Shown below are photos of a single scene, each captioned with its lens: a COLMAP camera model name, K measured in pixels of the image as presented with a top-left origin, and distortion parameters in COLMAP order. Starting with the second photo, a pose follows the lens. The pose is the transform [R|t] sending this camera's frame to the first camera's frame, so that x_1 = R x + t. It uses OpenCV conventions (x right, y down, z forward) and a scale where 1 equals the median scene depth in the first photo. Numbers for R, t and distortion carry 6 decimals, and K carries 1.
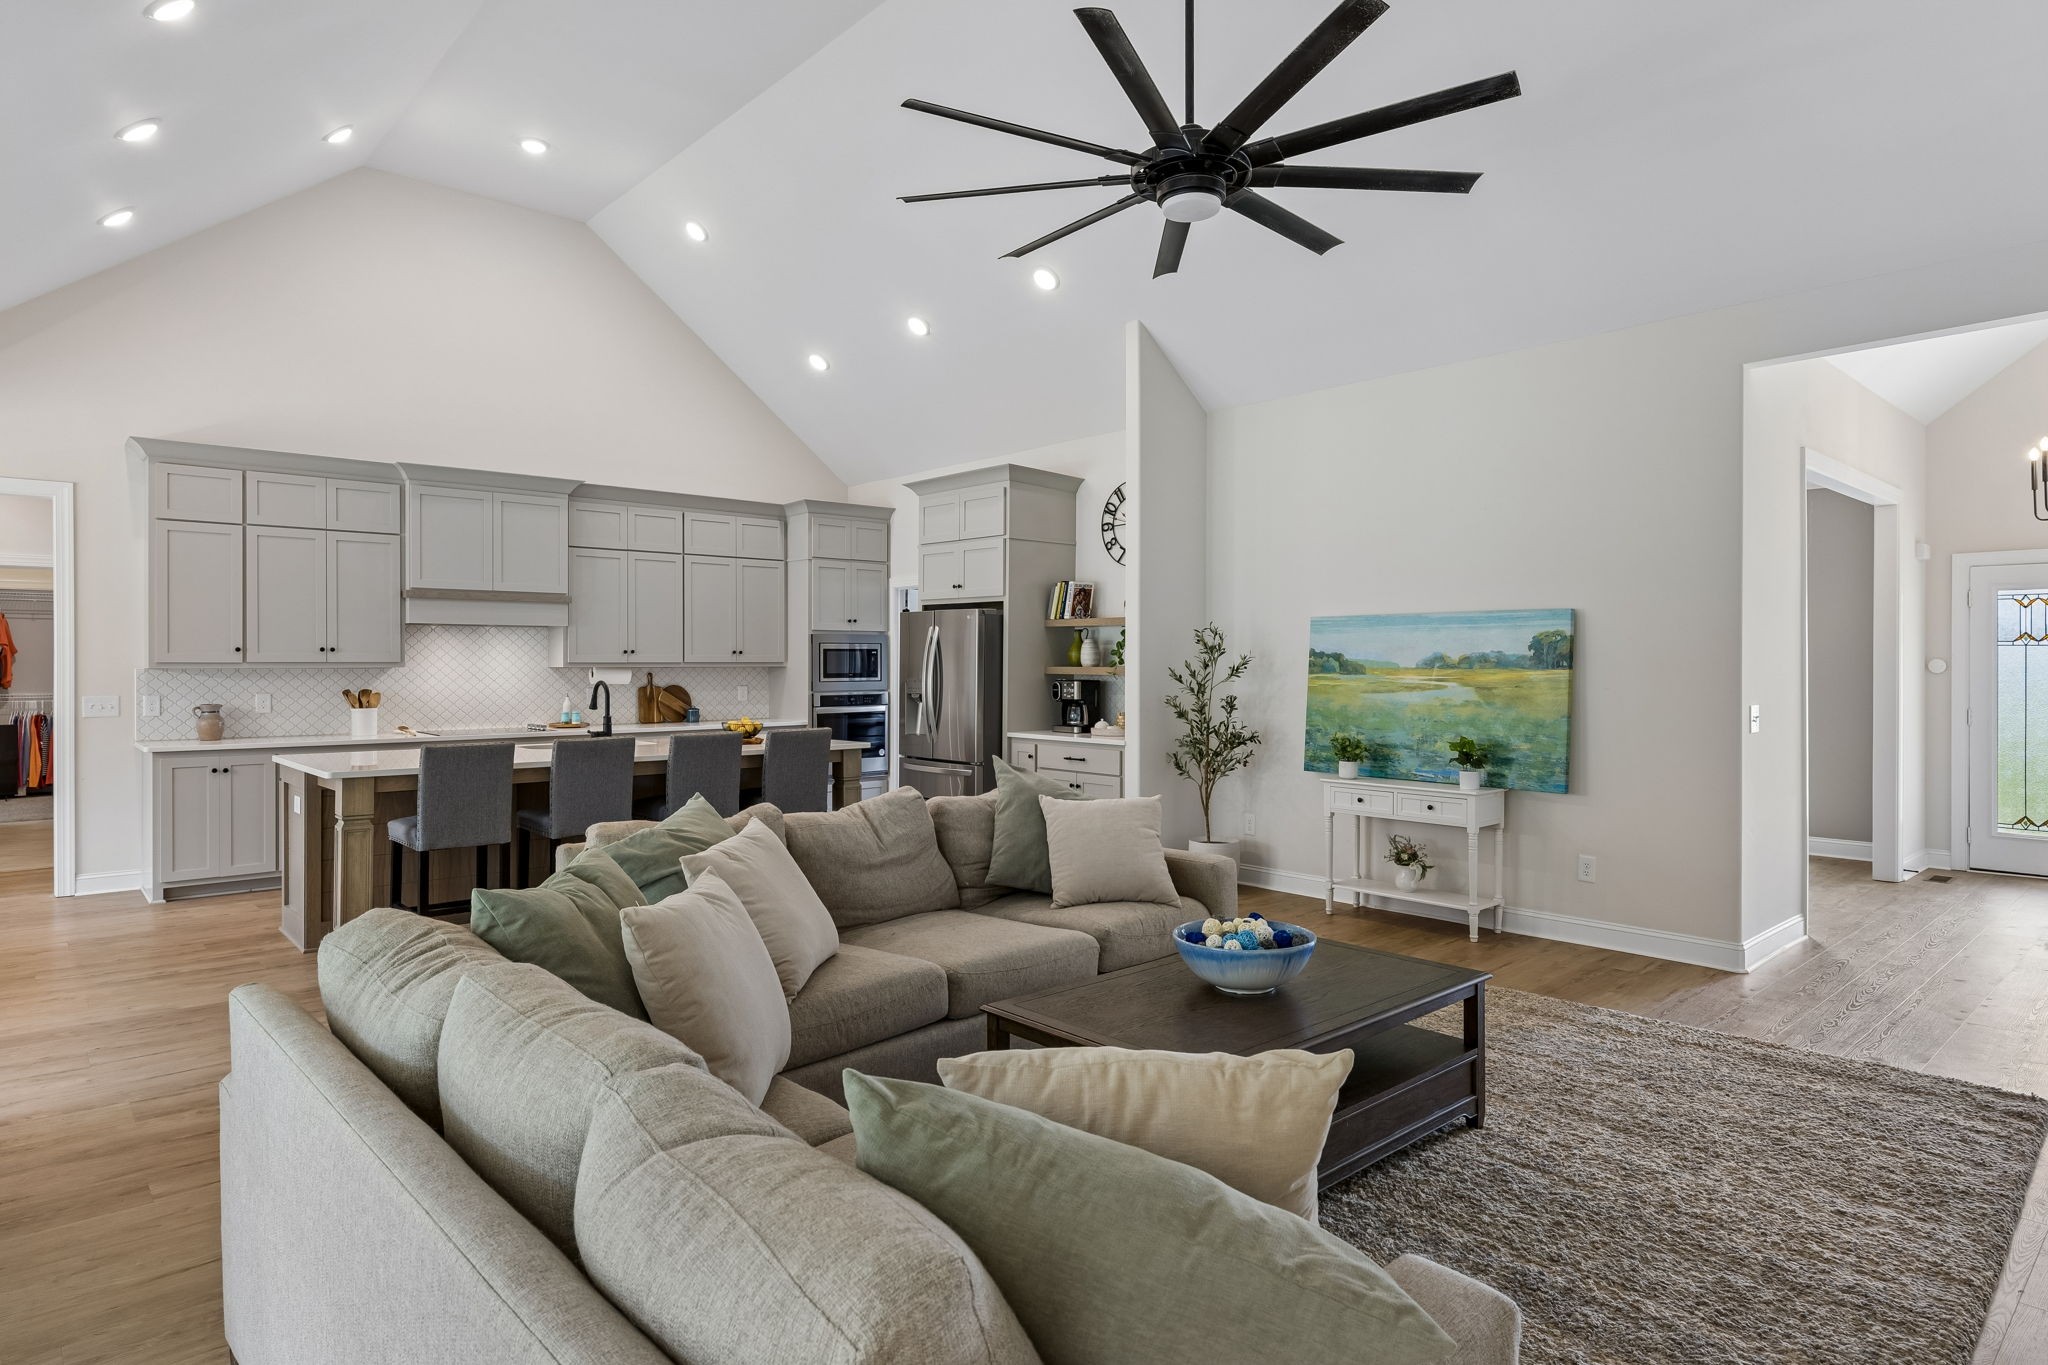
lens RADIAL K [[1141.5, 0, 1011.7], [0, 1141.5, 669.4], [0, 0, 1]] dist [-0.001660, -0.001508]
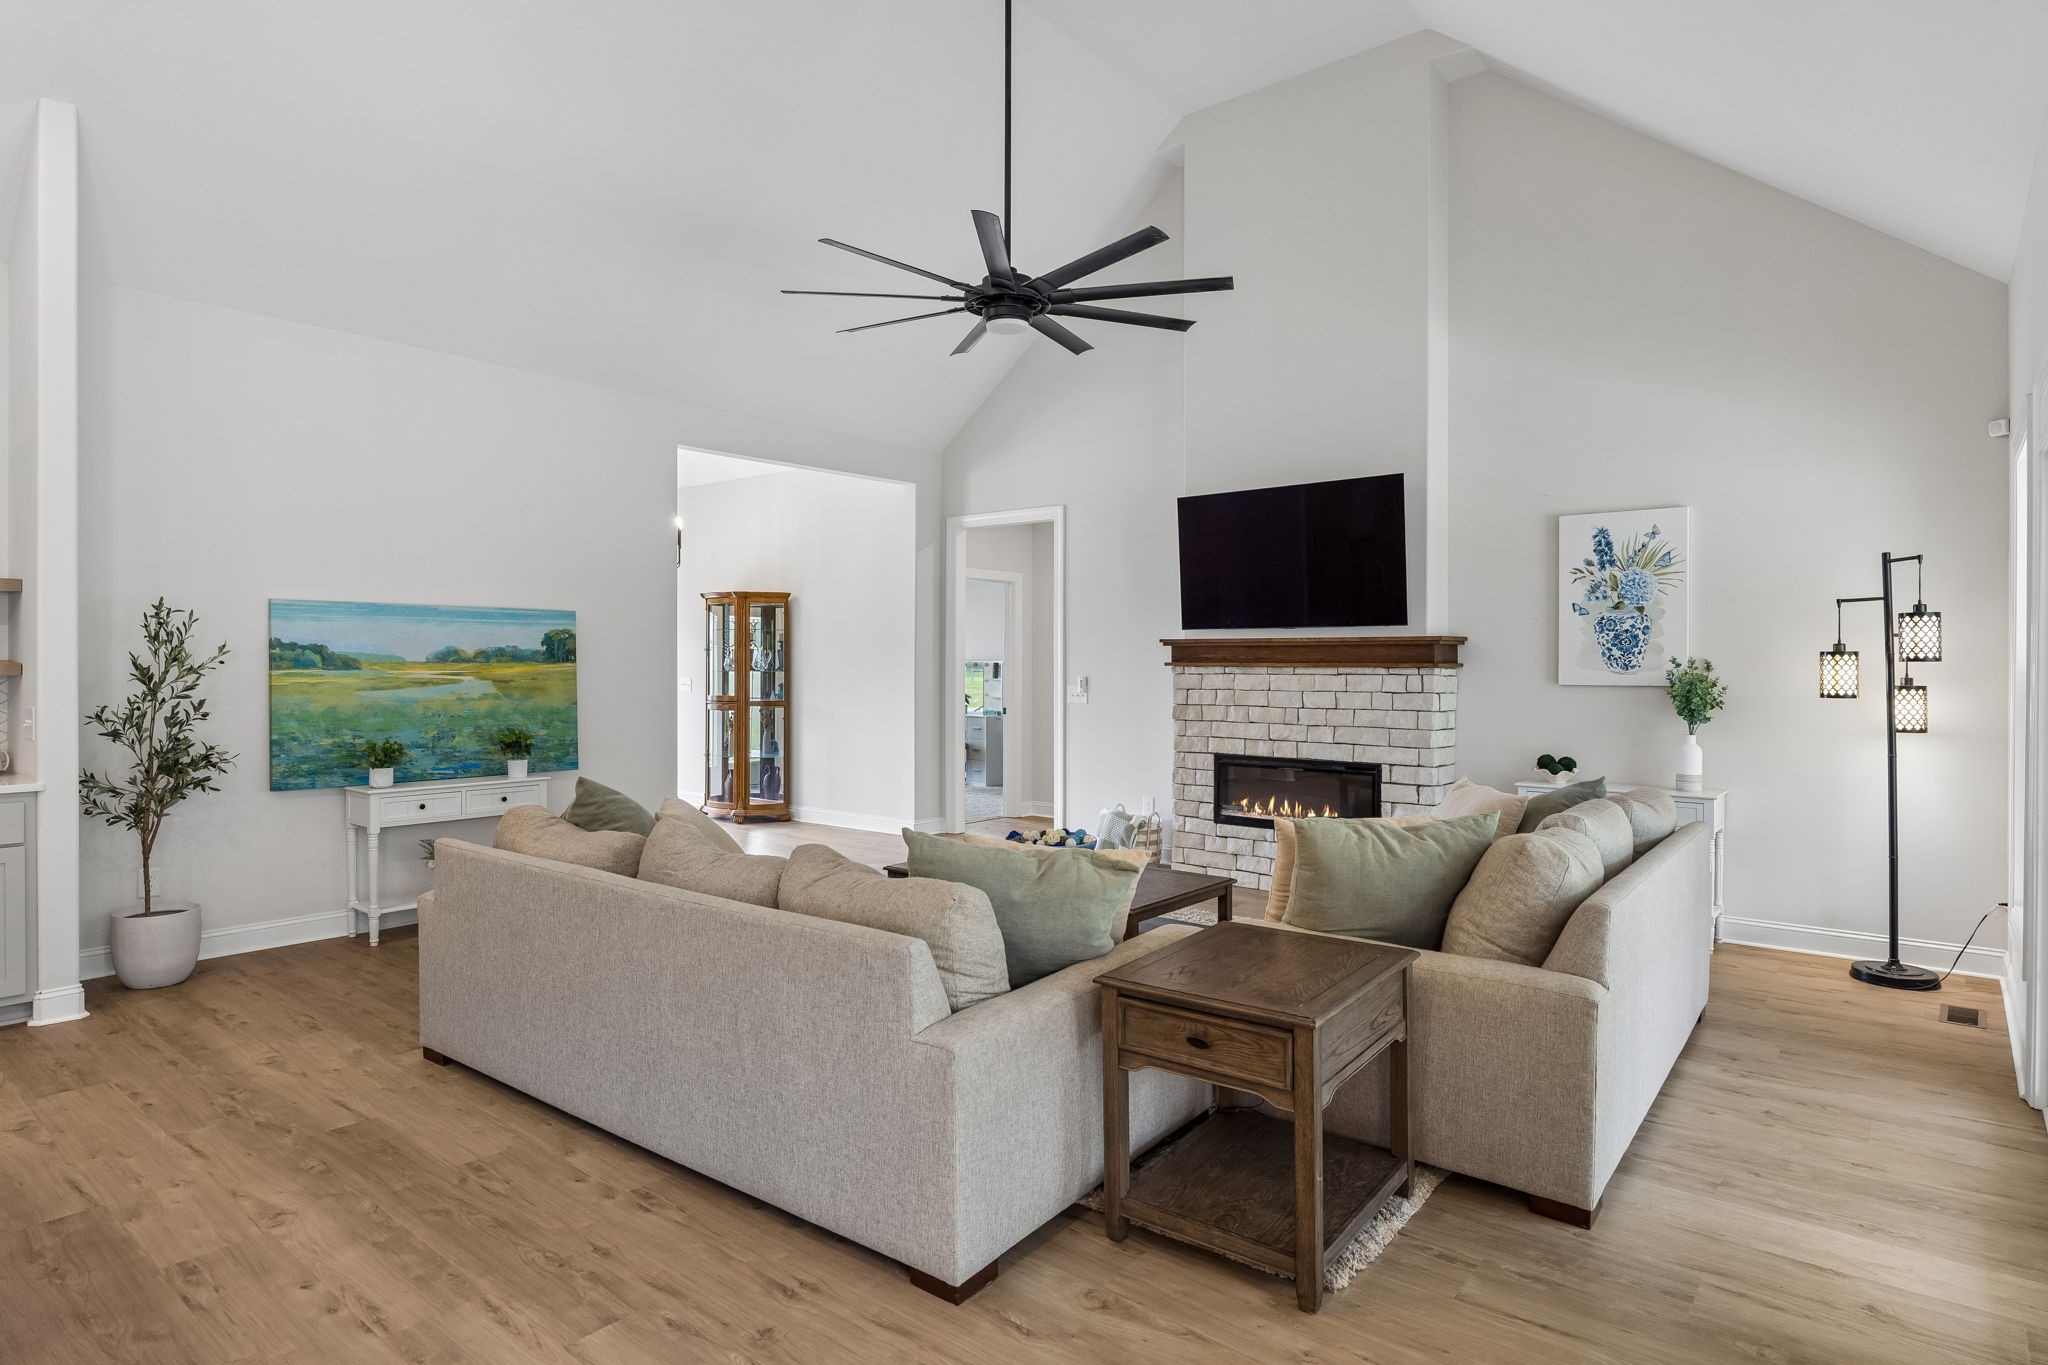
lens RADIAL K [[1141.5, 0, 1011.7], [0, 1141.5, 669.4], [0, 0, 1]] dist [-0.001660, -0.001508]
pose [[-0.157458, -0.012004, 0.987453, -0.675974], [-0.002160, 0.999928, 0.011811, -0.007518], [-0.987523, -0.000274, -0.157473, 0.680793]]
